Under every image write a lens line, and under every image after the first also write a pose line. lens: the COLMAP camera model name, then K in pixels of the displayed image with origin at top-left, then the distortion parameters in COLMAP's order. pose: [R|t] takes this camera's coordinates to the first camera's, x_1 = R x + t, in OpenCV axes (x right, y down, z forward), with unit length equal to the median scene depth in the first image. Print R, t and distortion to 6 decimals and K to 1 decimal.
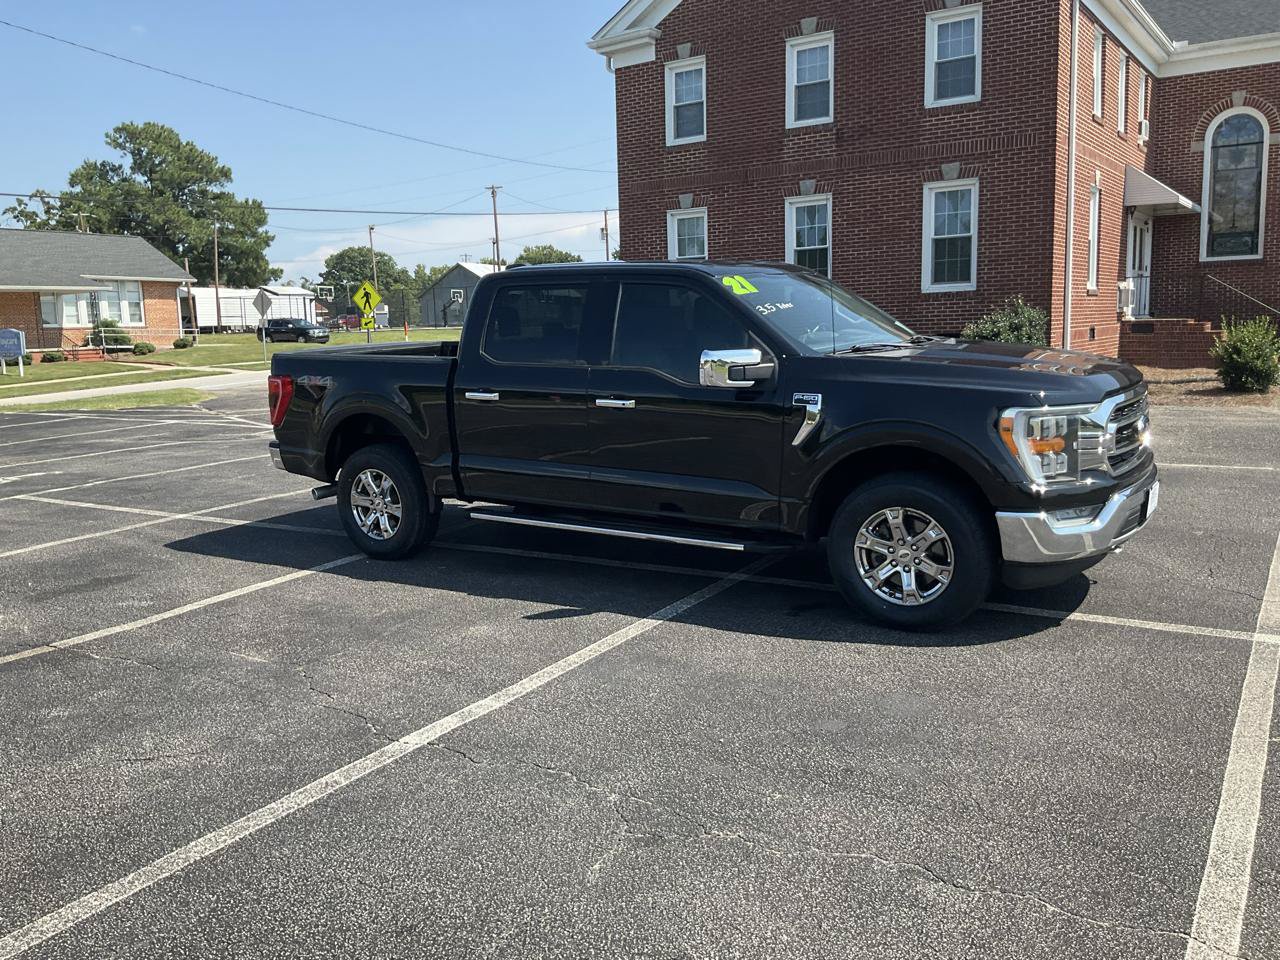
lens RADIAL K [[1057.6, 0, 634.8], [0, 1057.6, 471.0], [0, 0, 1]] dist [0.069855, -0.131124]
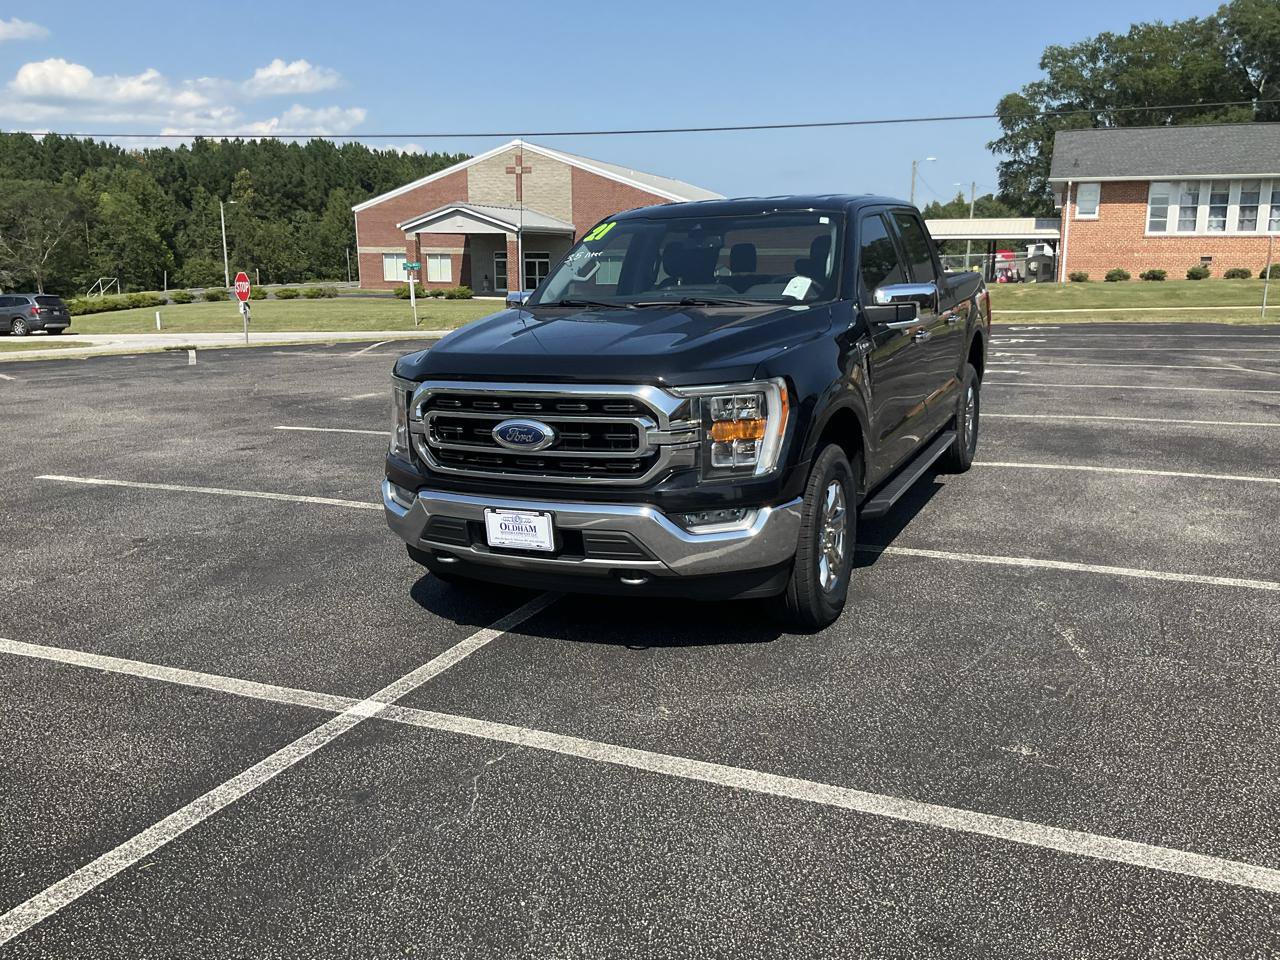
lens RADIAL K [[1057.6, 0, 639.1], [0, 1057.6, 471.7], [0, 0, 1]] dist [0.069855, -0.131124]
pose [[0.144436, 0.228276, -0.962823, 0.892899], [-0.135629, 0.968410, 0.209254, -0.134699], [0.980175, 0.100363, 0.170835, 0.699318]]
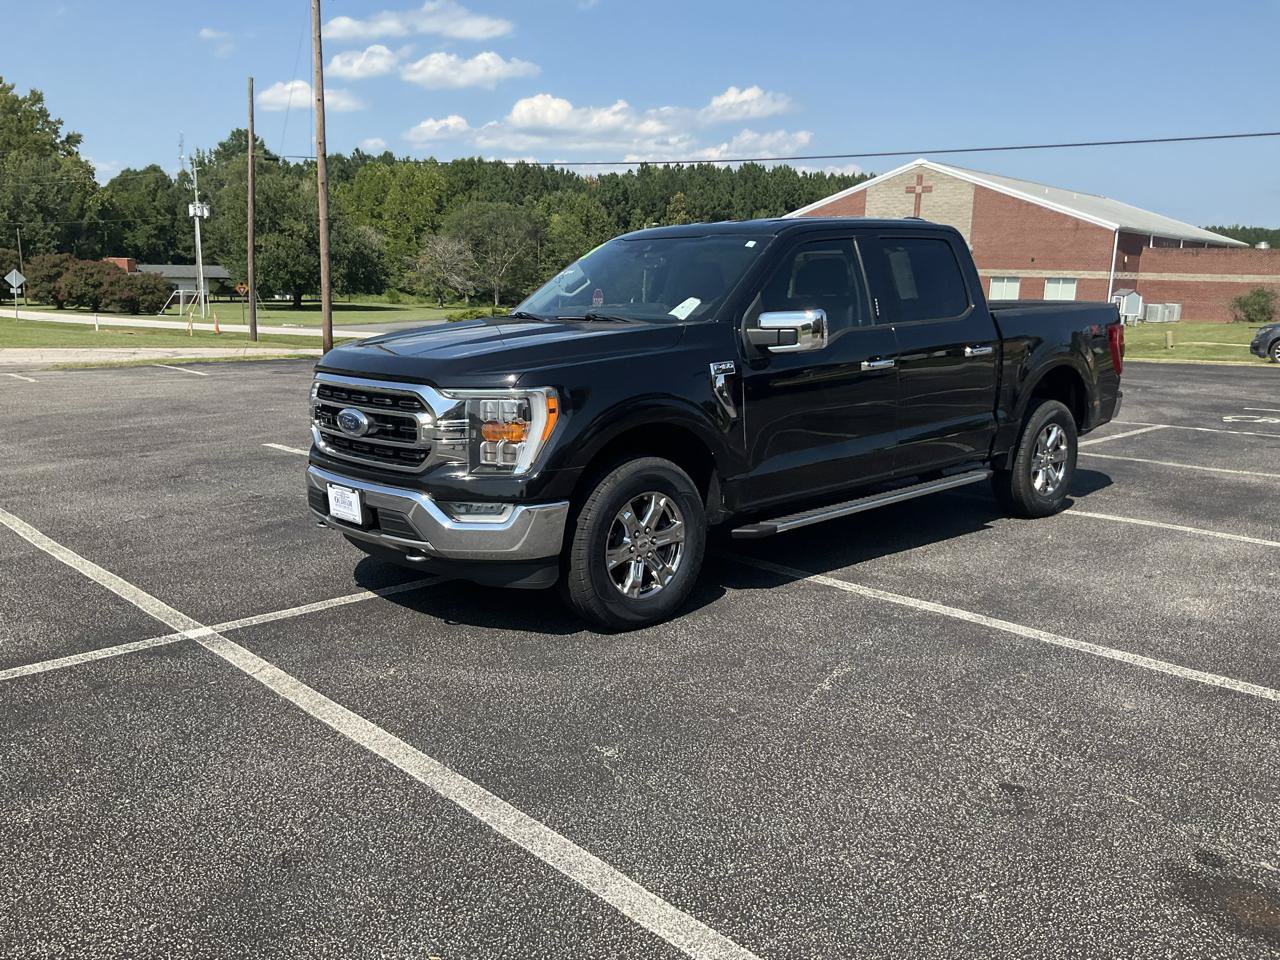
lens RADIAL K [[1057.6, 0, 640.0], [0, 1057.6, 485.6], [0, 0, 1]] dist [0.069855, -0.131124]
pose [[-0.243334, 0.217780, -0.945177, 0.922423], [-0.142720, 0.955821, 0.256976, -0.183356], [0.959385, 0.197427, -0.201502, 1.037437]]
